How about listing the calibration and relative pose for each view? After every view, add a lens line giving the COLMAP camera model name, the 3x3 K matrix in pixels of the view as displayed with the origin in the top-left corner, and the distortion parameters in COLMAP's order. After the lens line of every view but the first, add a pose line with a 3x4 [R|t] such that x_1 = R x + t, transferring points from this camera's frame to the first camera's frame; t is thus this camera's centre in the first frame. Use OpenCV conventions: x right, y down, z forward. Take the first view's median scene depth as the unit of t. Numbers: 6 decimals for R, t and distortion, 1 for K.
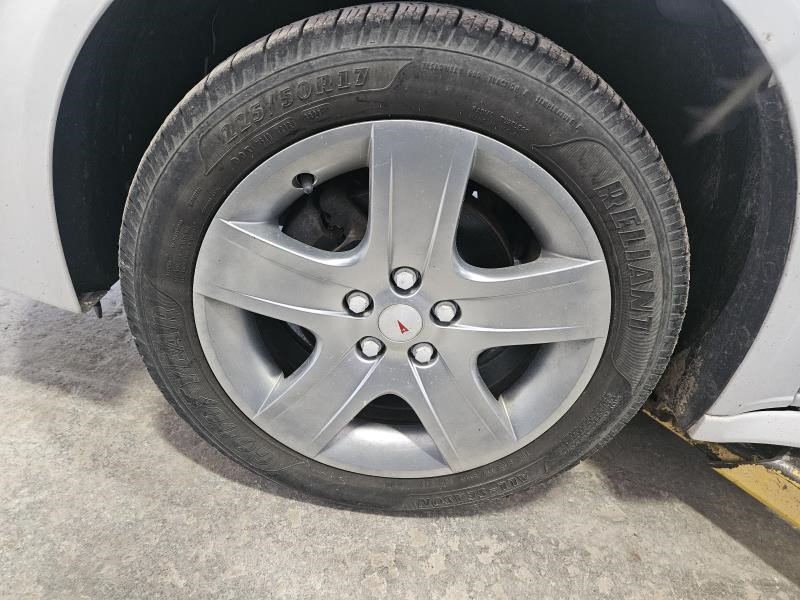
lens RADIAL K [[526.1, 0, 400.4], [0, 526.1, 312.3], [0, 0, 1]] dist [0.059042, -0.050646]
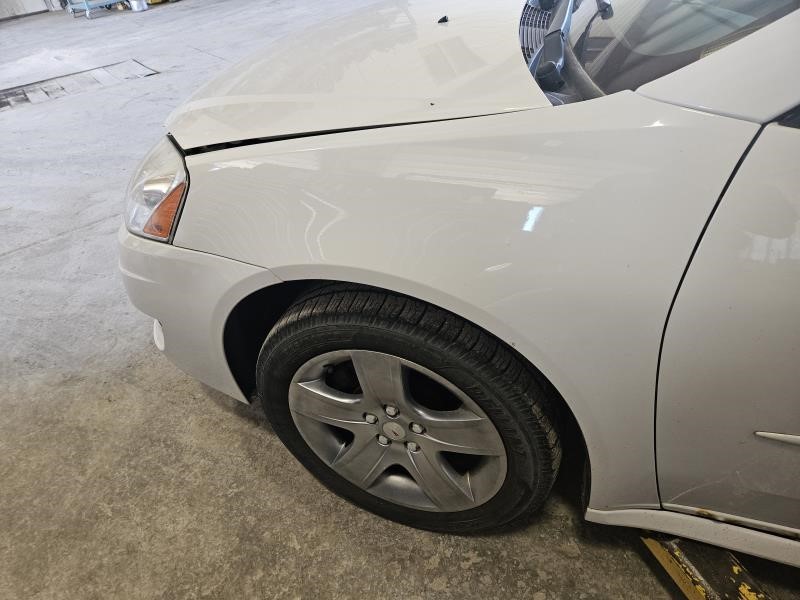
lens RADIAL K [[537.9, 0, 401.3], [0, 537.9, 306.4], [0, 0, 1]] dist [0.062716, -0.048707]
pose [[0.918924, 0.014202, -0.394179, 0.637609], [0.030217, 0.993880, 0.106254, -0.511512], [0.393276, -0.109550, 0.912871, -0.509929]]
